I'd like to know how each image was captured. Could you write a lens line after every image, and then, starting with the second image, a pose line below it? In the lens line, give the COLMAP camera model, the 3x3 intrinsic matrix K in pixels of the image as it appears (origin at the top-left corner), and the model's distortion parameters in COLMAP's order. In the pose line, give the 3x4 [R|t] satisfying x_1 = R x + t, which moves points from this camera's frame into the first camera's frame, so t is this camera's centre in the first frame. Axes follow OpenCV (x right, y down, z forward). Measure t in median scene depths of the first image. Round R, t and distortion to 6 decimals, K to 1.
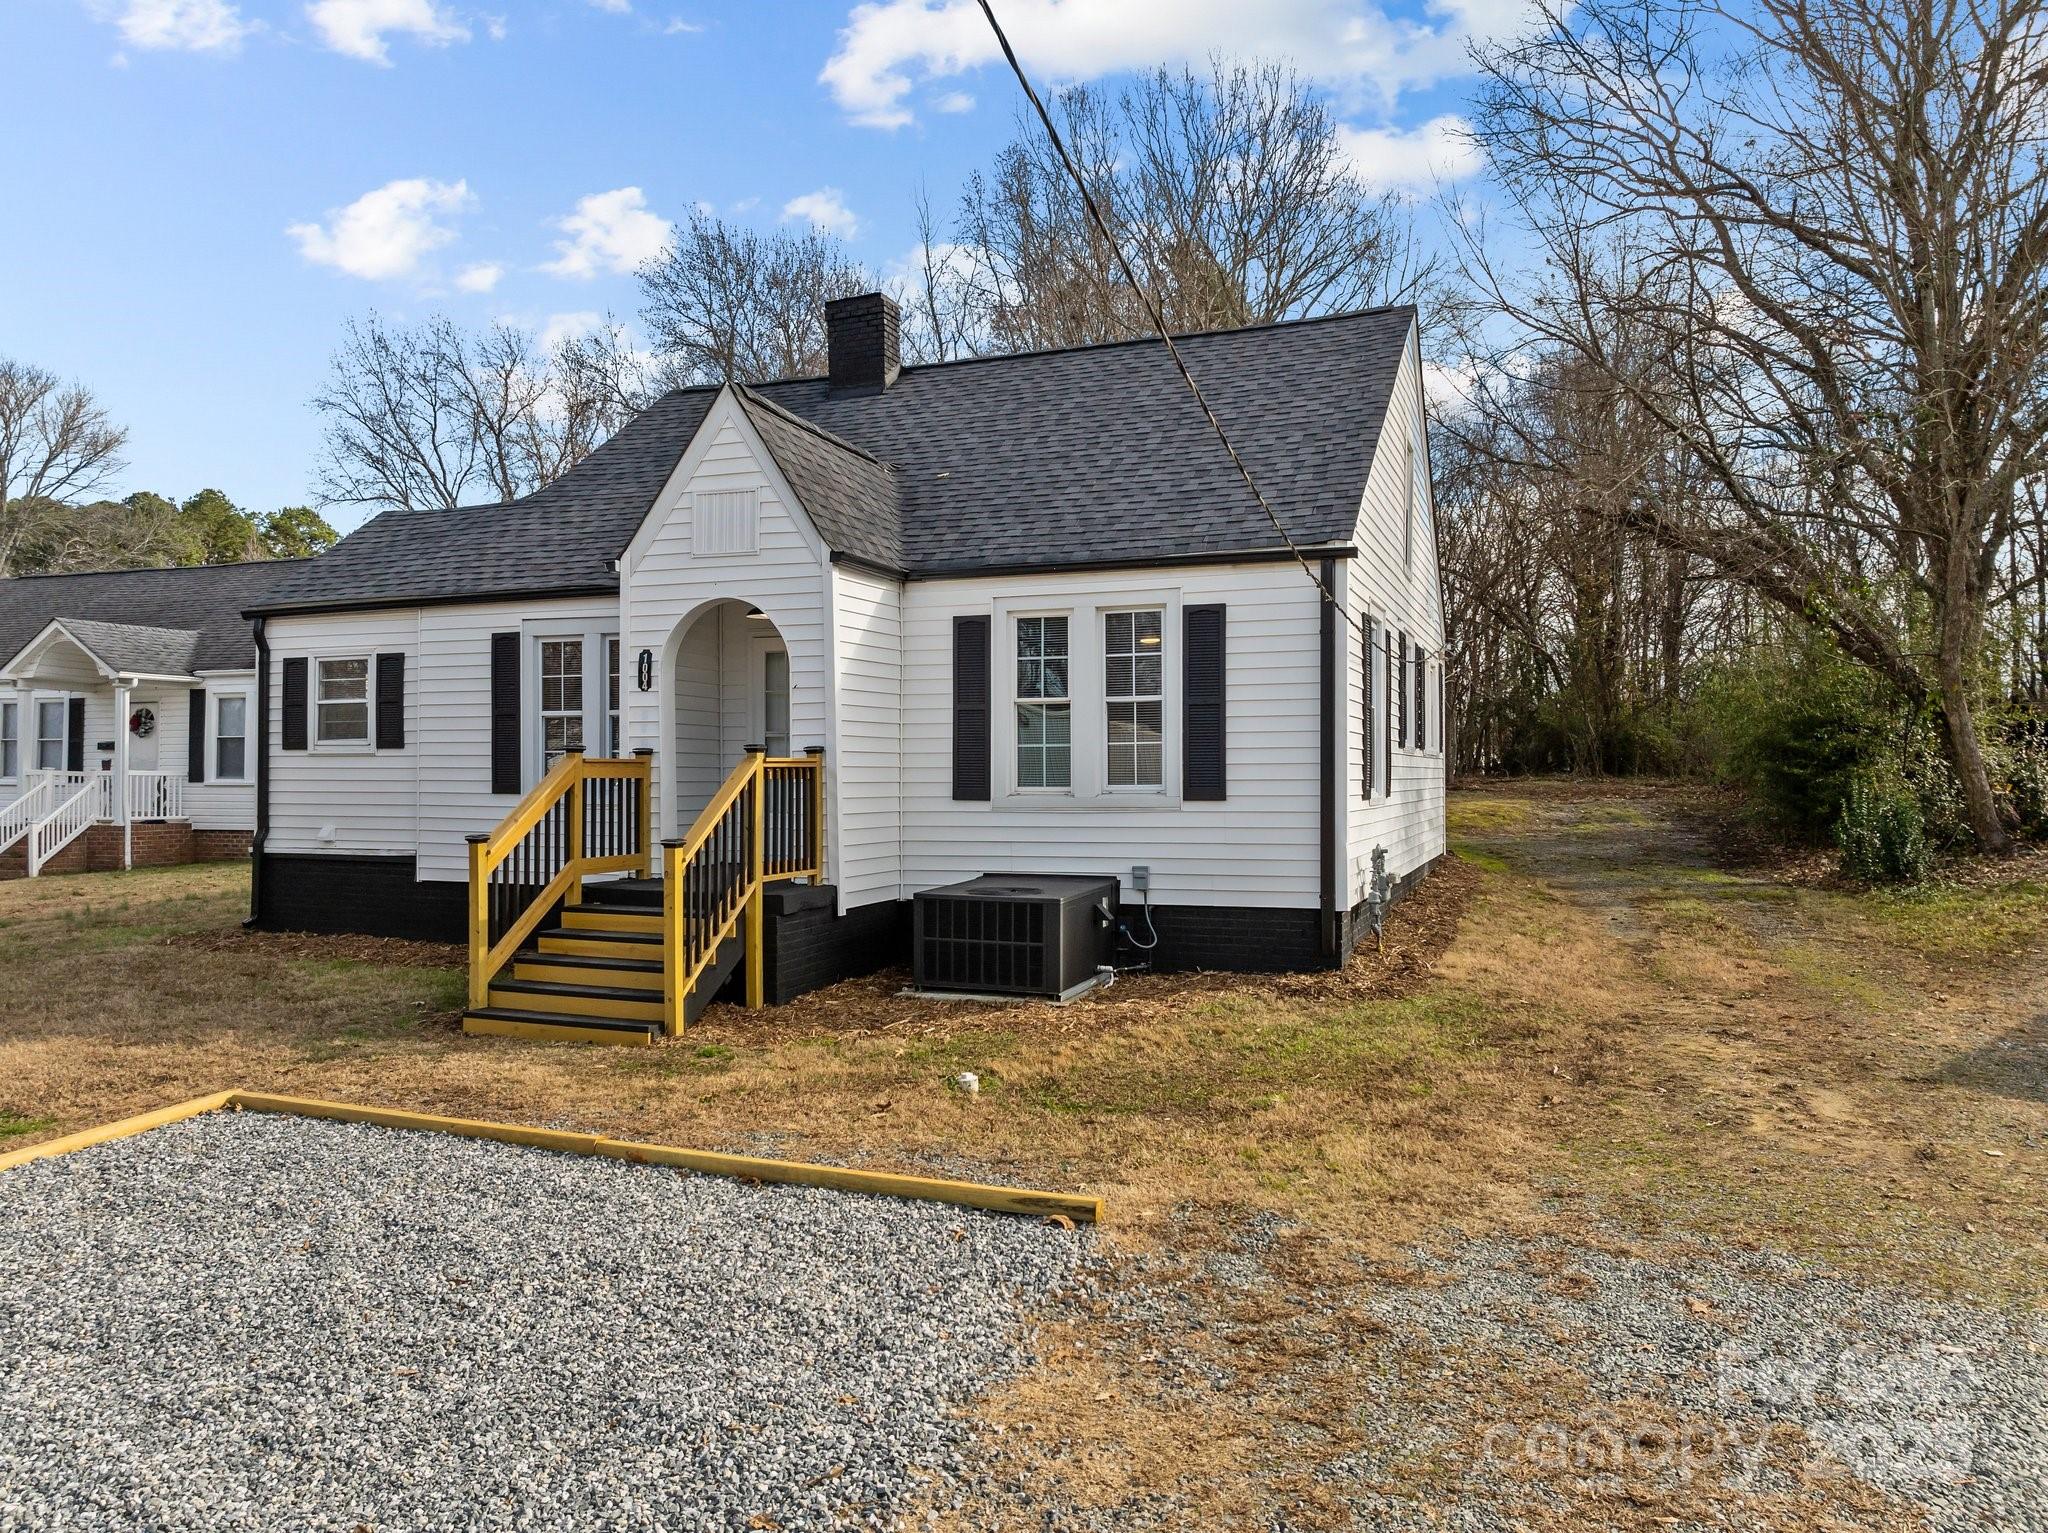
lens RADIAL K [[1464.5, 0, 1018.1], [0, 1464.5, 765.4], [0, 0, 1]] dist [-0.041255, 0.009843]
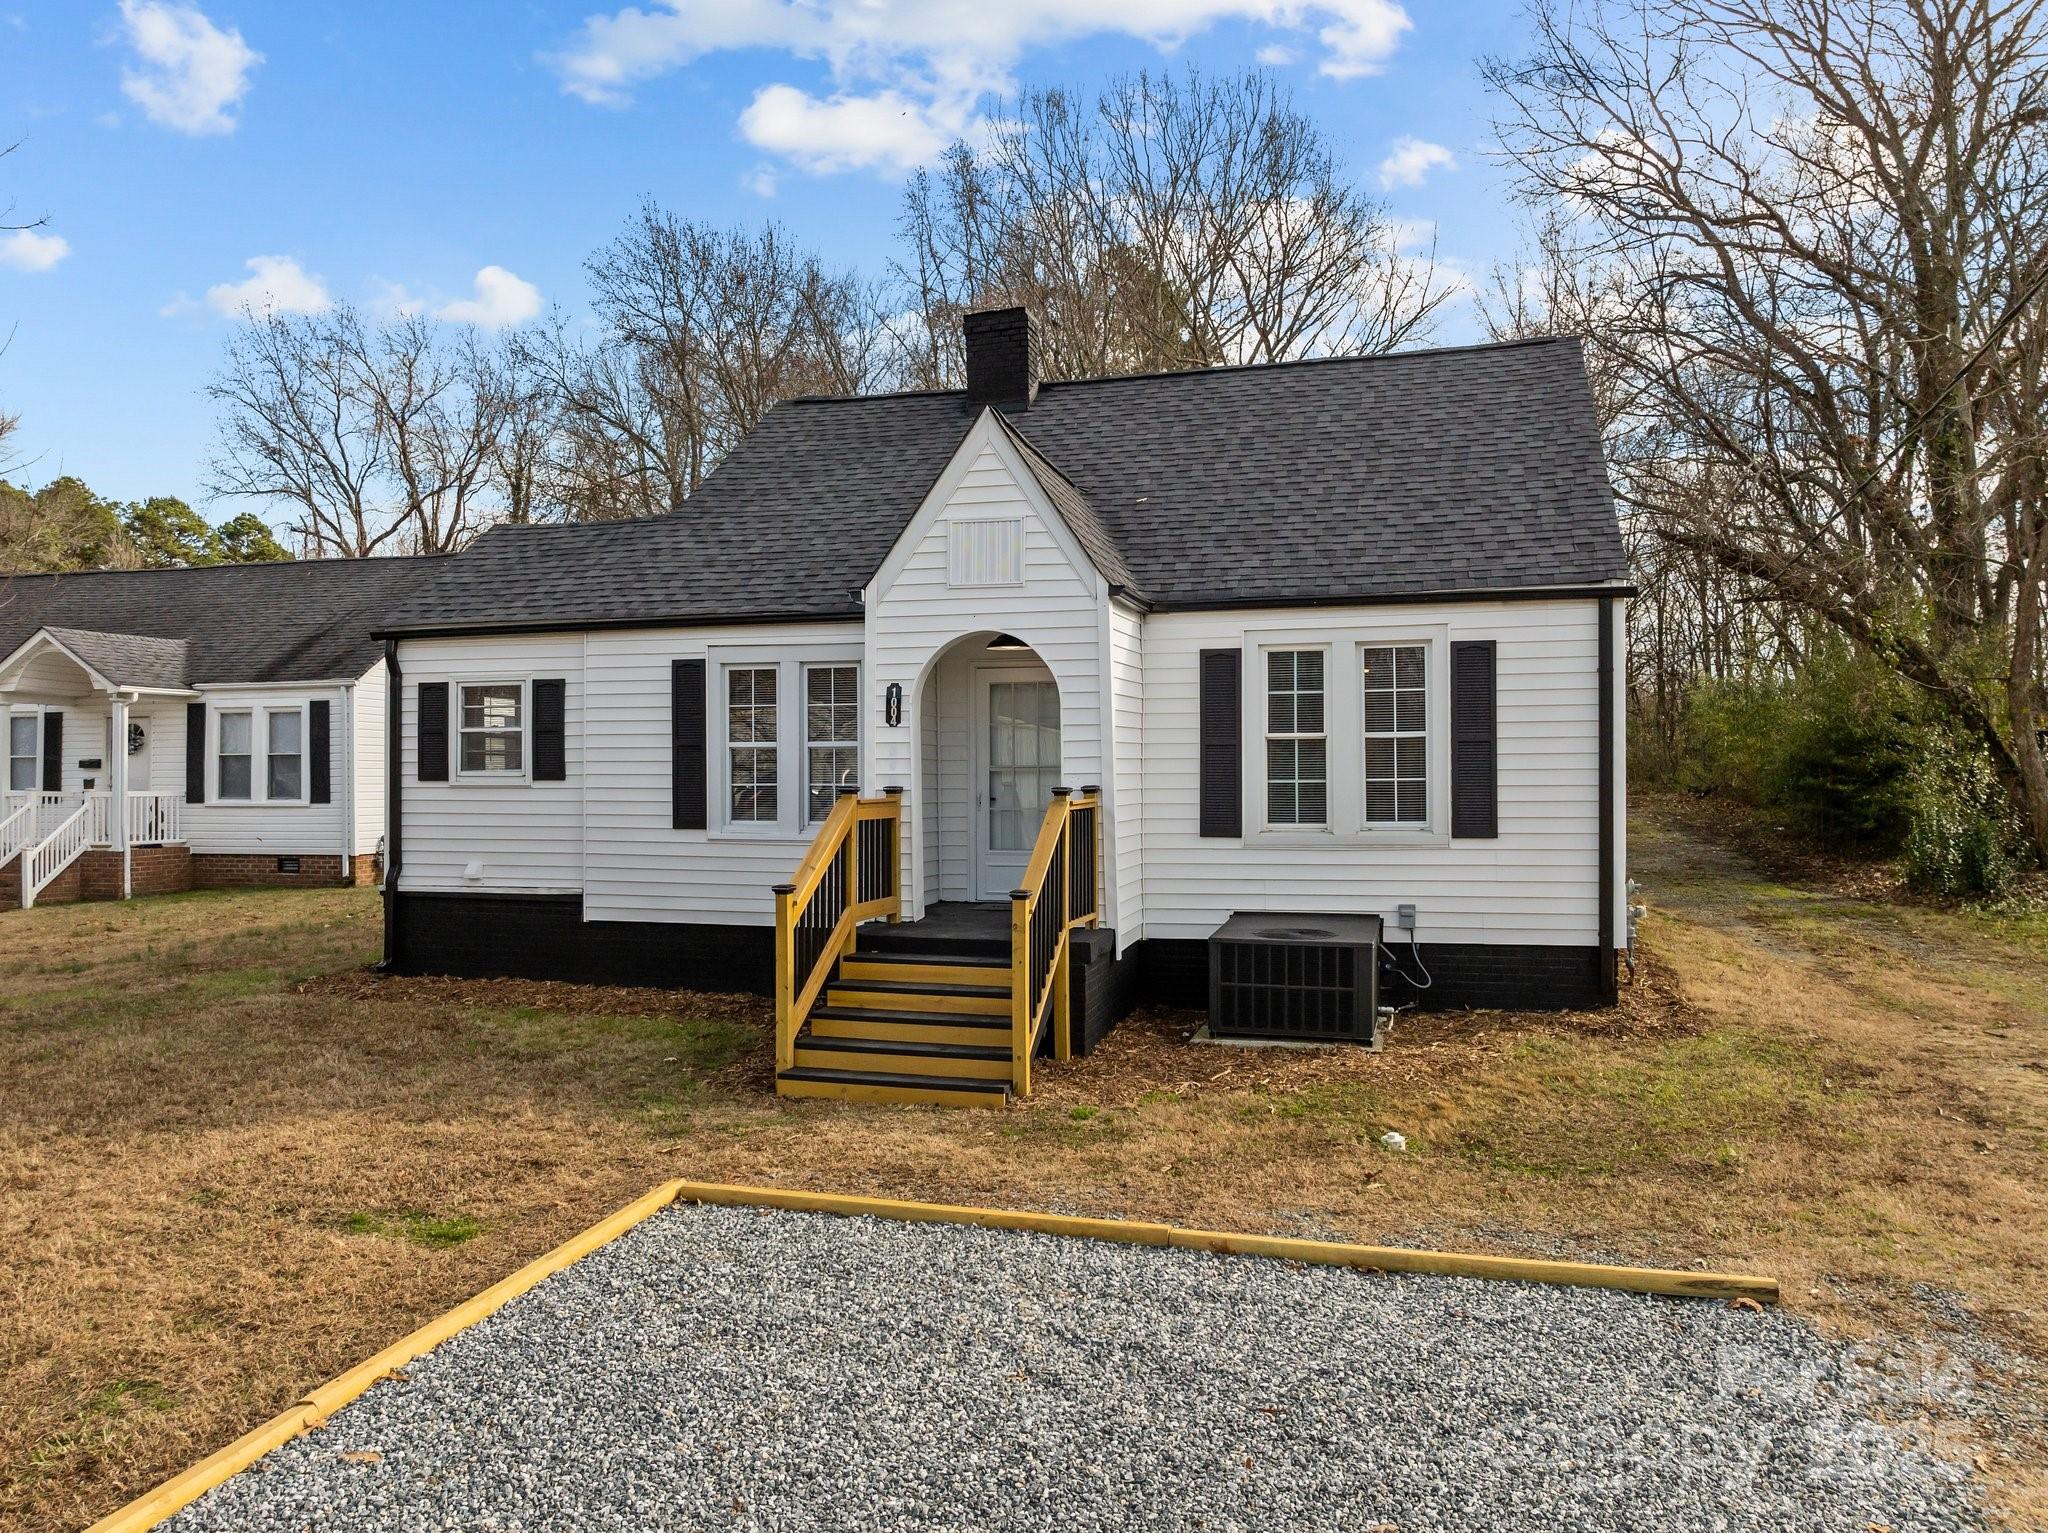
lens RADIAL K [[1464.5, 0, 1013.0], [0, 1464.5, 787.3], [0, 0, 1]] dist [-0.041255, 0.009843]
pose [[0.995860, -0.004547, 0.090786, -0.261561], [0.002984, 0.999845, 0.017343, -0.027121], [-0.090851, -0.017001, 0.995719, 0.034478]]
